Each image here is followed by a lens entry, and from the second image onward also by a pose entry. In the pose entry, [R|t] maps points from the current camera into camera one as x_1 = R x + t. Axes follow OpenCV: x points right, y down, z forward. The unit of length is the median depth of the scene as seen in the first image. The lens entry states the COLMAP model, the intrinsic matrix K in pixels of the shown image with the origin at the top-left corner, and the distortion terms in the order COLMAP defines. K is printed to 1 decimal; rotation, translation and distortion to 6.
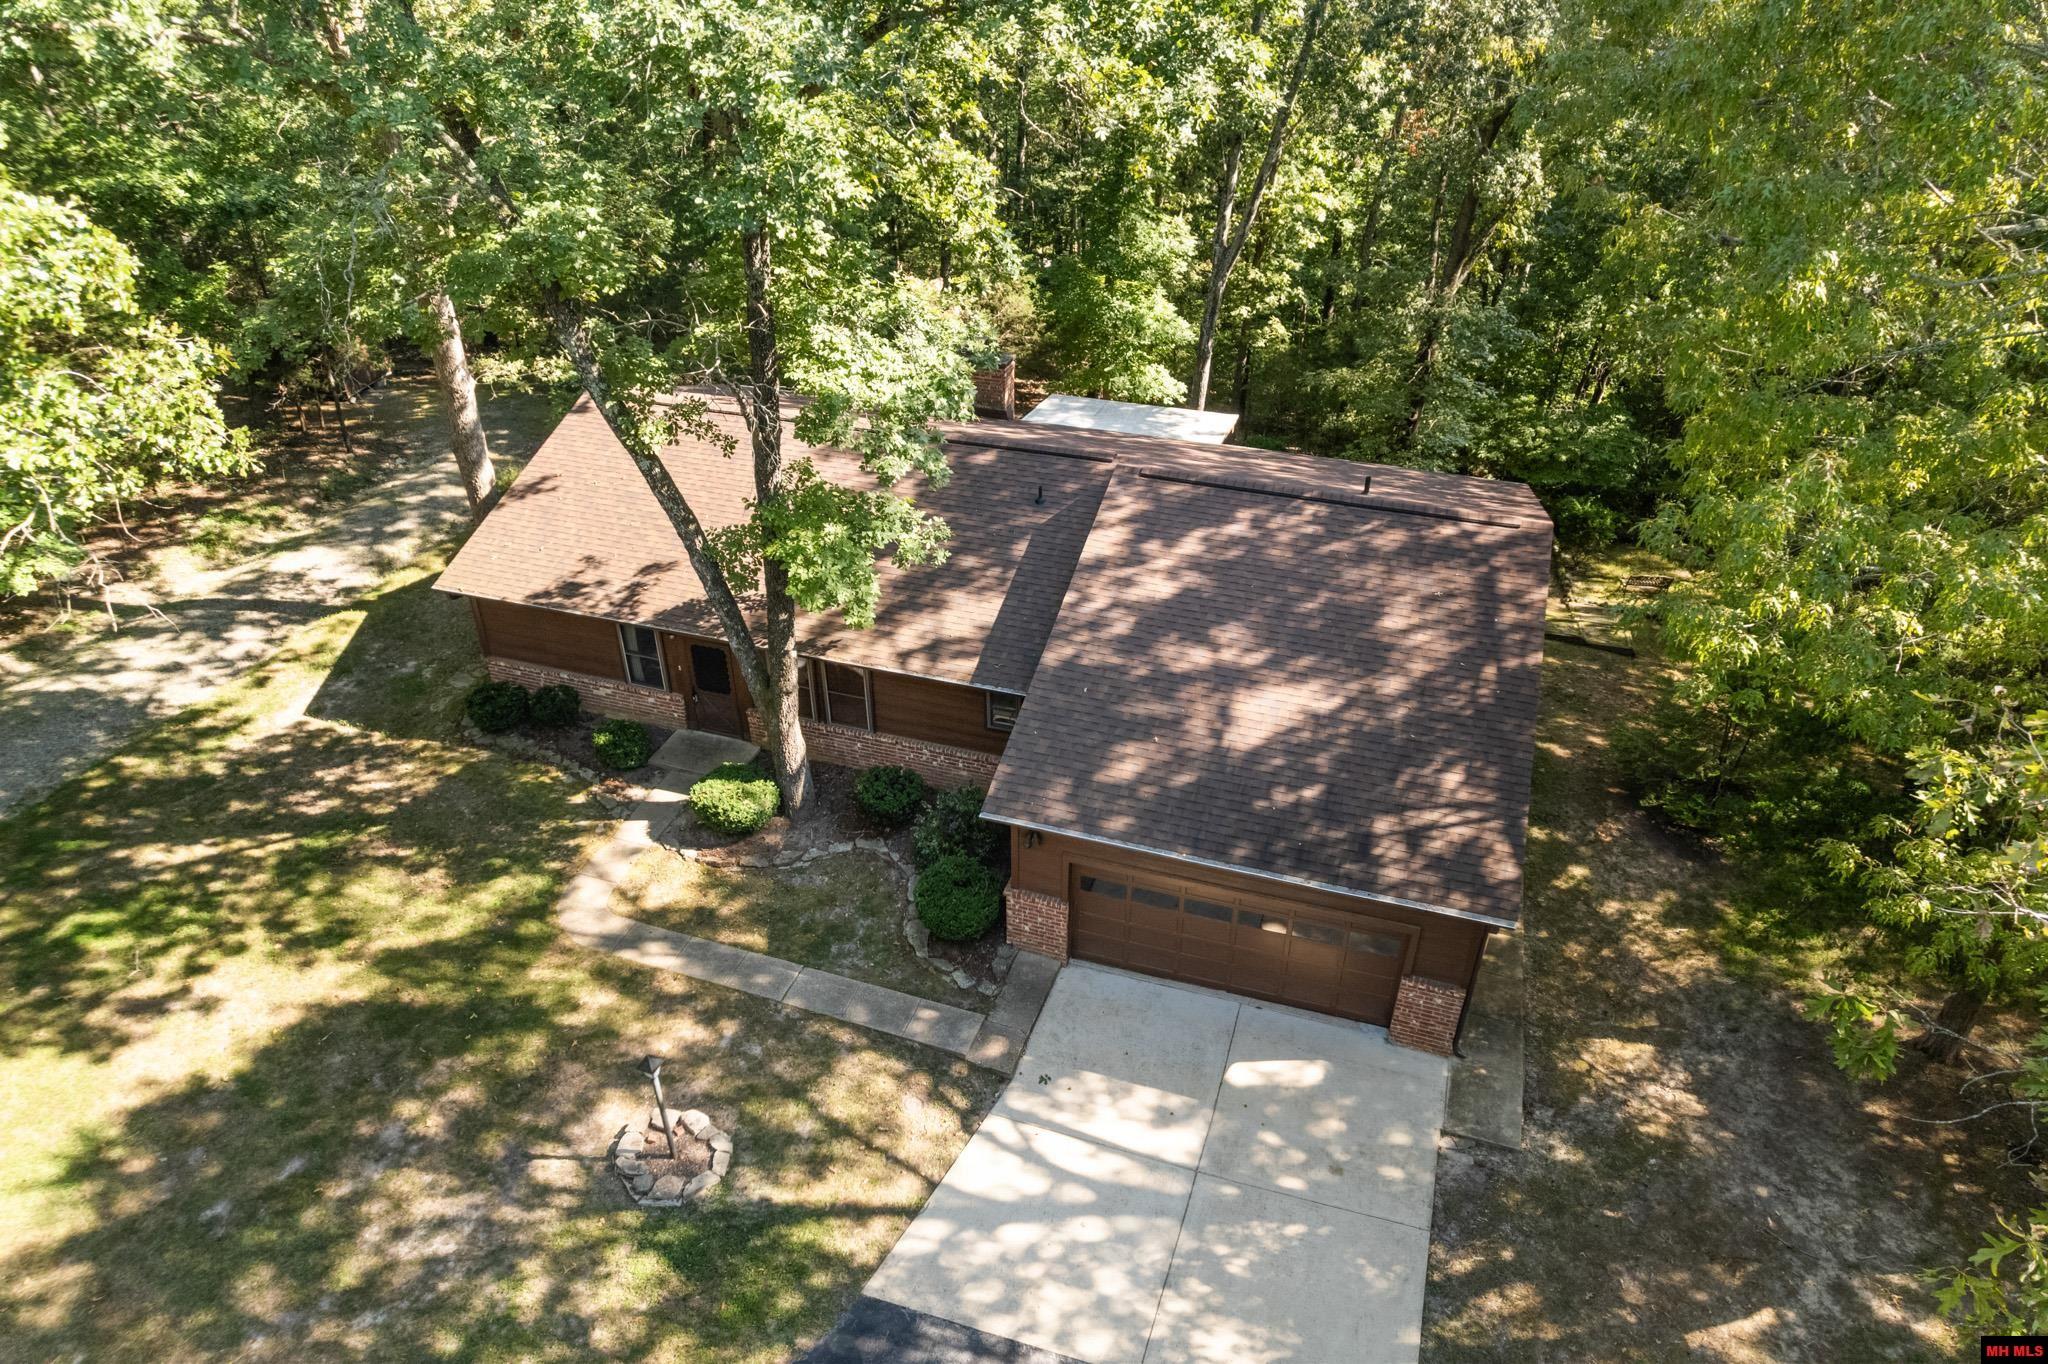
lens RADIAL K [[1301.8, 0, 1020.6], [0, 1301.8, 690.3], [0, 0, 1]] dist [-0.035564, 0.010906]
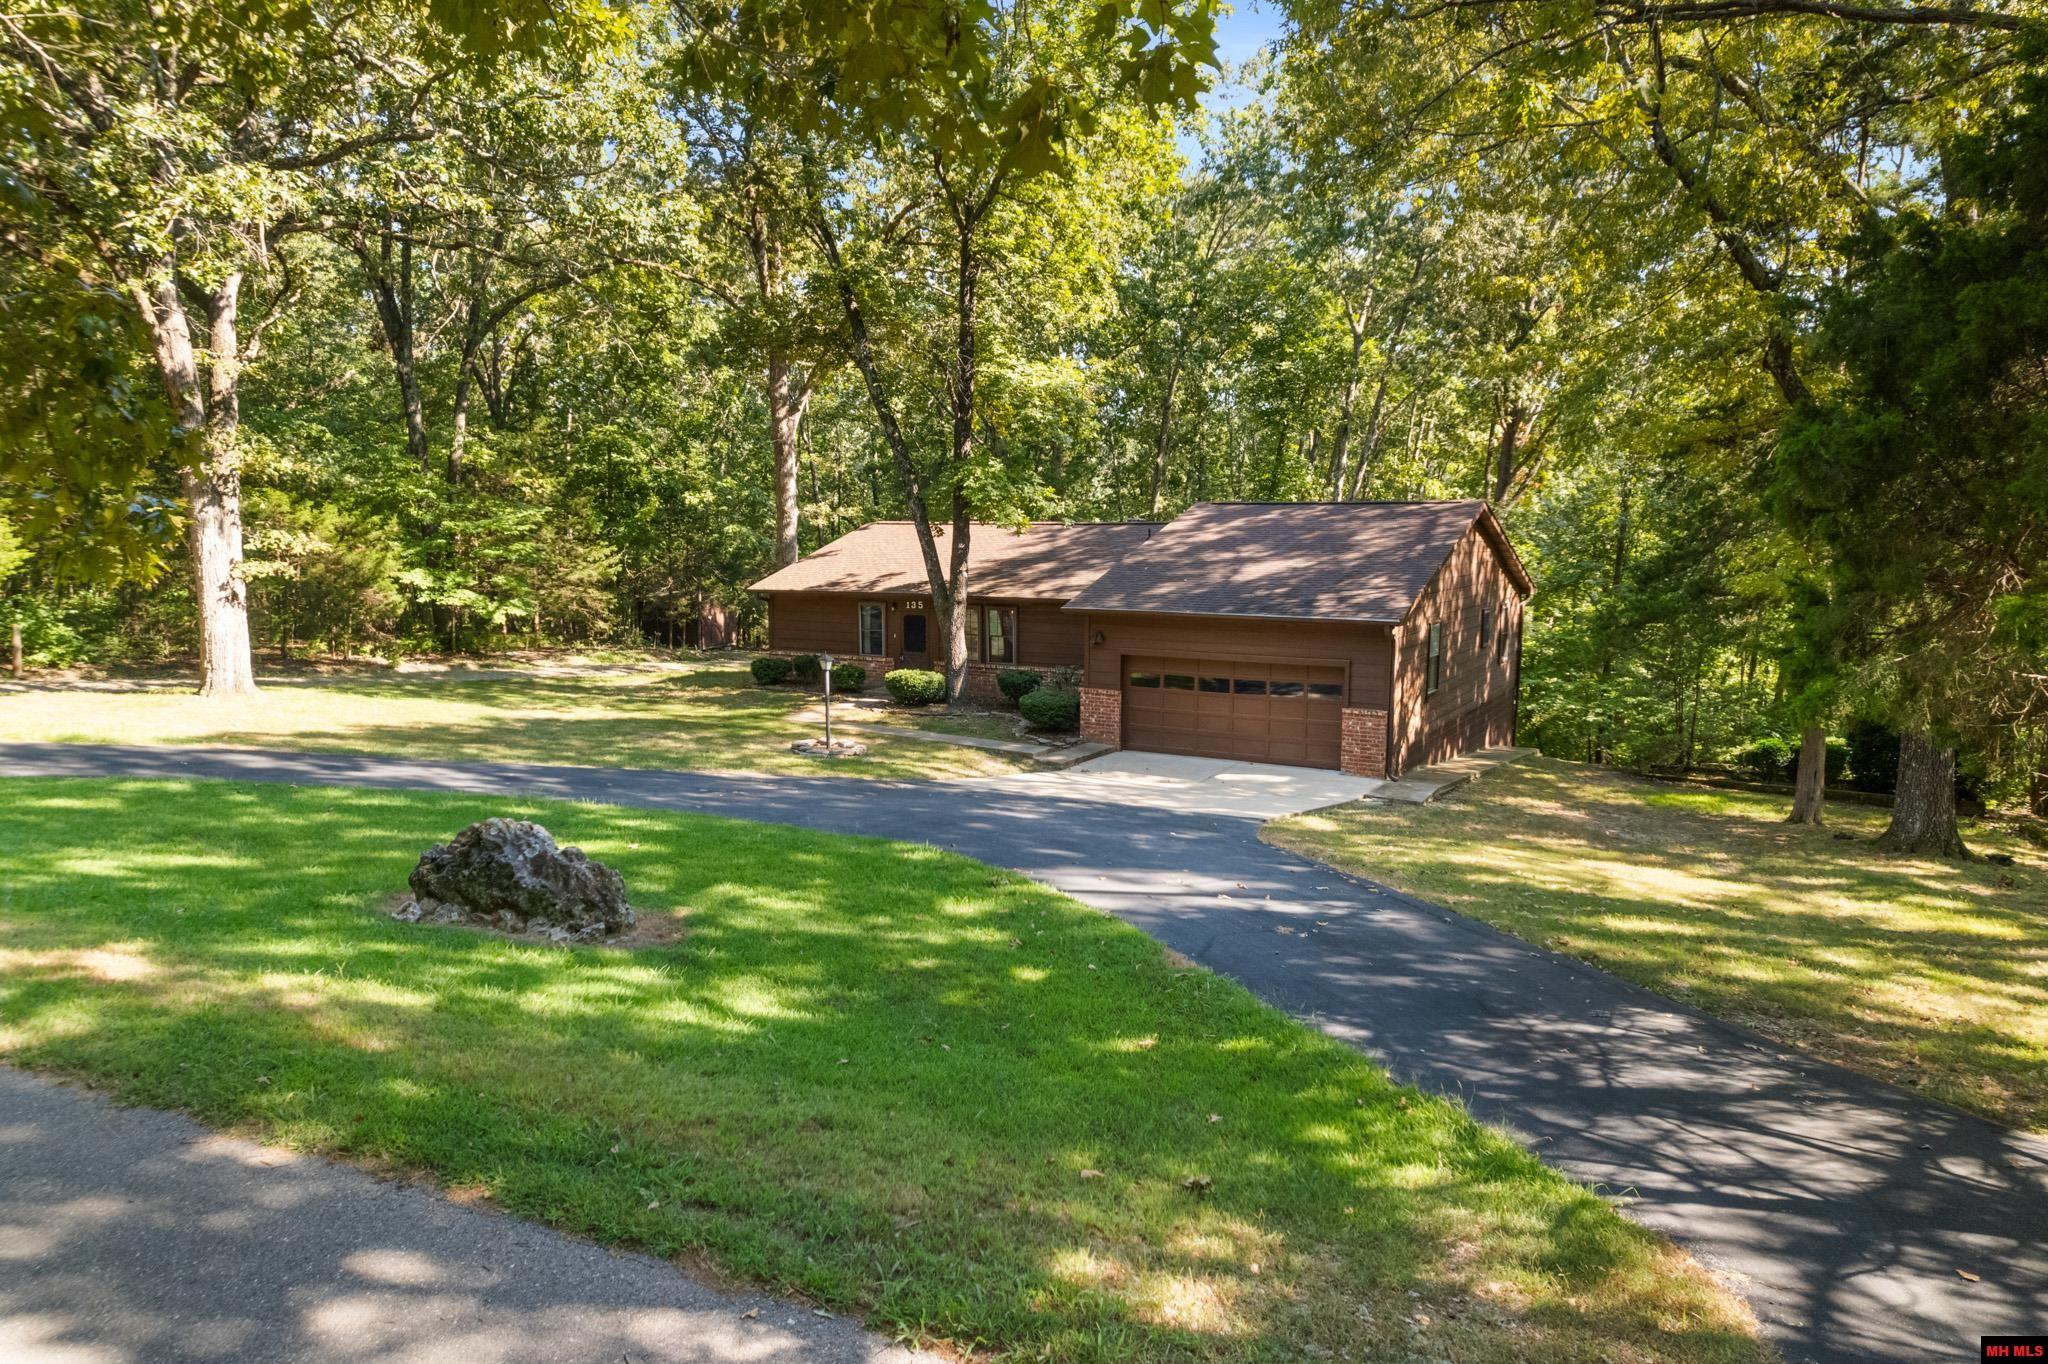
lens RADIAL K [[1301.8, 0, 1025.2], [0, 1301.8, 680.7], [0, 0, 1]] dist [-0.035564, 0.010906]
pose [[0.975923, 0.033711, -0.215494, 0.255984], [-0.125679, 0.894396, -0.429256, 0.828064], [0.178266, 0.446004, 0.877099, -0.302679]]
